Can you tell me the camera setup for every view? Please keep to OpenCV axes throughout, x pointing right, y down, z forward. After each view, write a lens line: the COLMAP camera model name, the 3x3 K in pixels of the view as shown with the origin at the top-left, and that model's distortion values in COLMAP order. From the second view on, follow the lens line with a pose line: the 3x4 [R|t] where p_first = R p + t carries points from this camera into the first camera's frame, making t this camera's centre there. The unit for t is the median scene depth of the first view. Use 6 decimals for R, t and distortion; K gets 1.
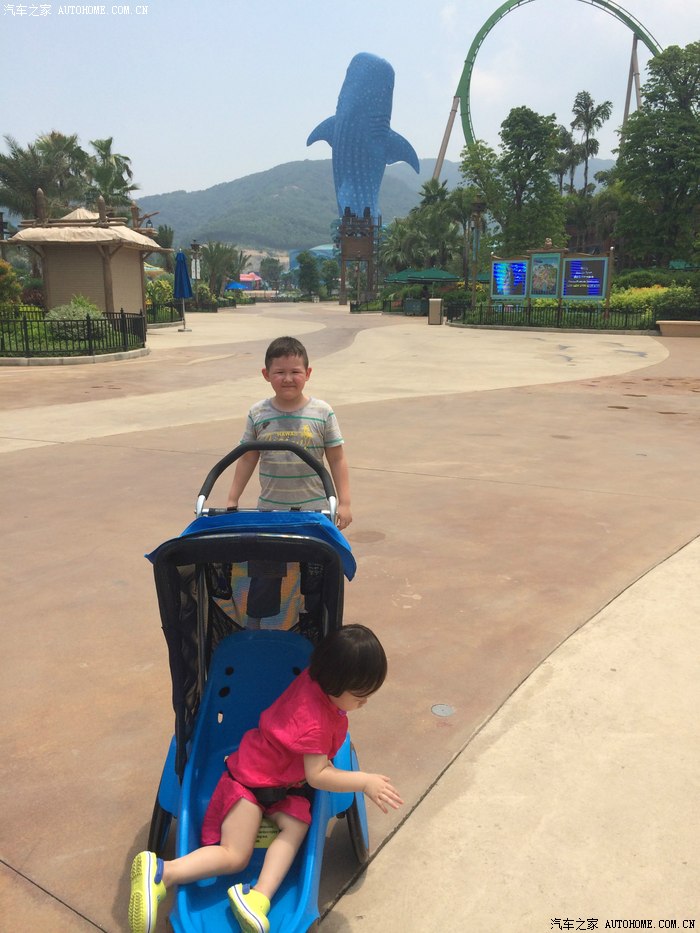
lens RADIAL K [[813.2, 0, 347.0], [0, 813.2, 468.5], [0, 0, 1]] dist [0.048155, -0.003764]
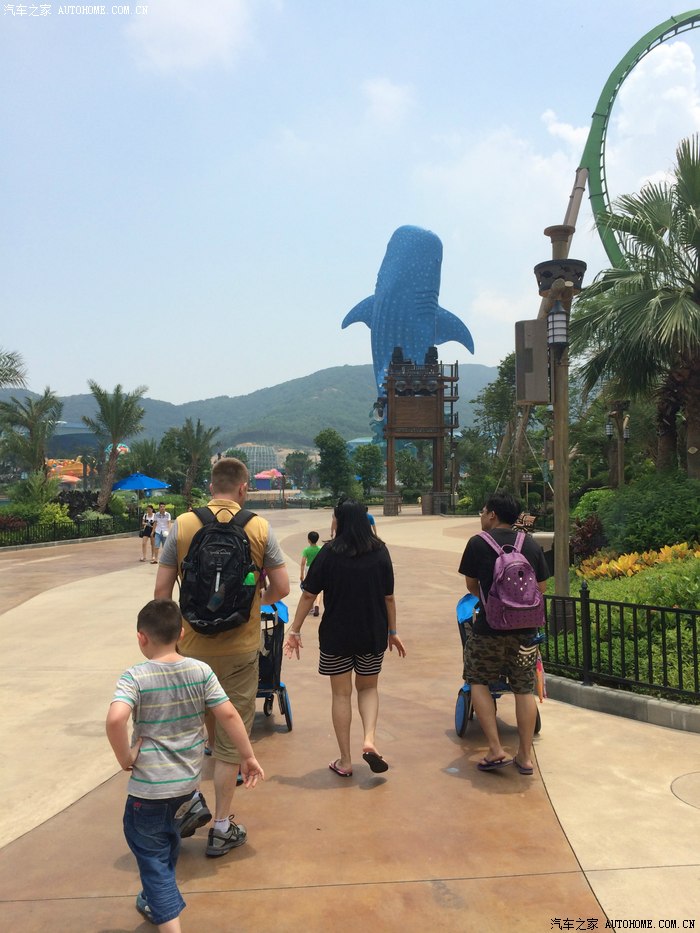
lens RADIAL K [[813.2, 0, 349.8], [0, 813.2, 467.2], [0, 0, 1]] dist [0.048155, -0.003764]
pose [[0.998971, -0.009005, -0.044454, -0.003584], [-0.001897, 0.970939, -0.239318, -0.045924], [0.045318, 0.239156, 0.969923, 0.209018]]
